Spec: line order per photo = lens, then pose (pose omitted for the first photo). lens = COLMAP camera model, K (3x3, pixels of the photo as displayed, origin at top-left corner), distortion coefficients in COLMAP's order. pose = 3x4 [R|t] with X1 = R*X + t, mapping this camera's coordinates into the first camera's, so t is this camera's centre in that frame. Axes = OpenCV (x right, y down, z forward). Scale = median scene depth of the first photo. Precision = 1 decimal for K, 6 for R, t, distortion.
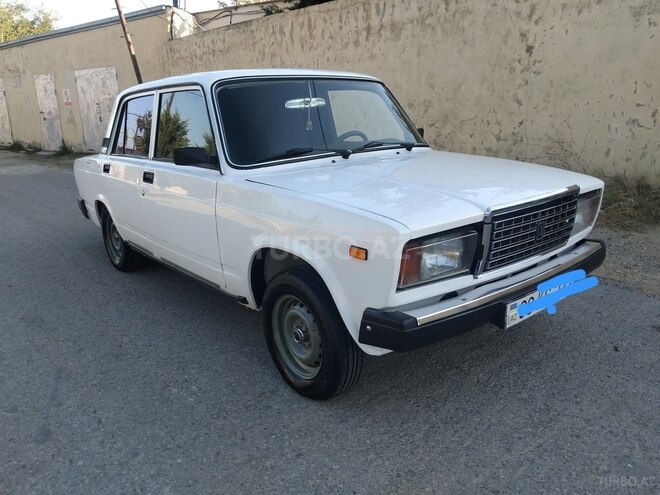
lens RADIAL K [[521.7, 0, 330.0], [0, 521.7, 247.5], [0, 0, 1]] dist [0.029764, -0.075082]
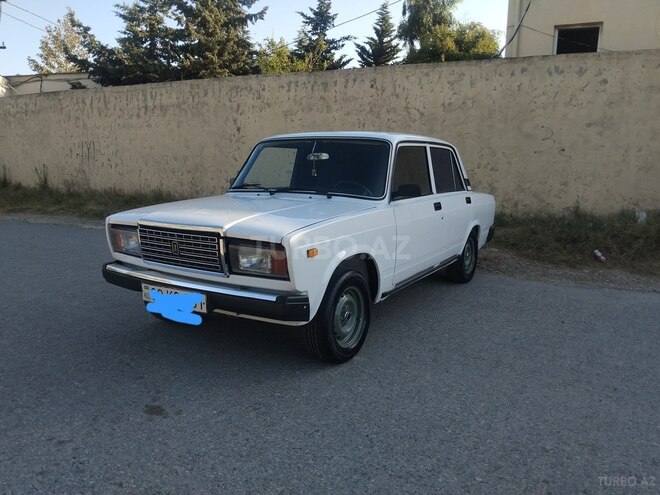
lens RADIAL K [[521.7, 0, 330.0], [0, 521.7, 247.5], [0, 0, 1]] dist [0.029764, -0.075082]
pose [[0.948099, -0.017797, 0.317478, 0.245756], [0.049327, 0.994577, -0.091556, 0.376214], [-0.314127, 0.102465, 0.943835, -1.418170]]
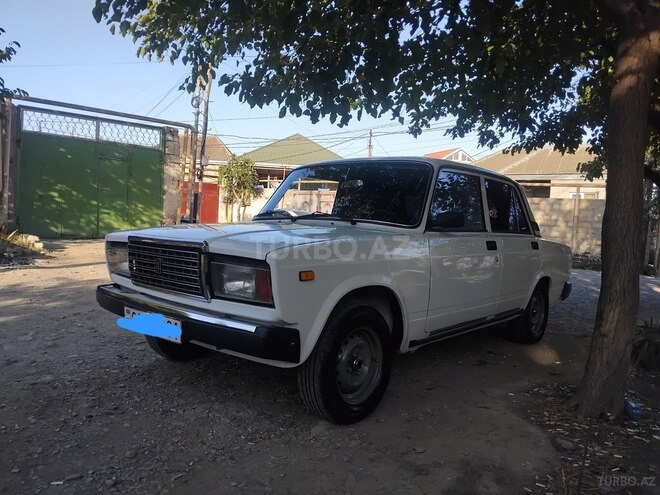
lens RADIAL K [[521.7, 0, 330.0], [0, 521.7, 247.5], [0, 0, 1]] dist [0.029764, -0.075082]
pose [[0.984411, 0.062879, 0.164261, 0.441441], [-0.026913, 0.976765, -0.212616, 0.423235], [-0.173813, 0.204881, 0.963230, -1.245661]]
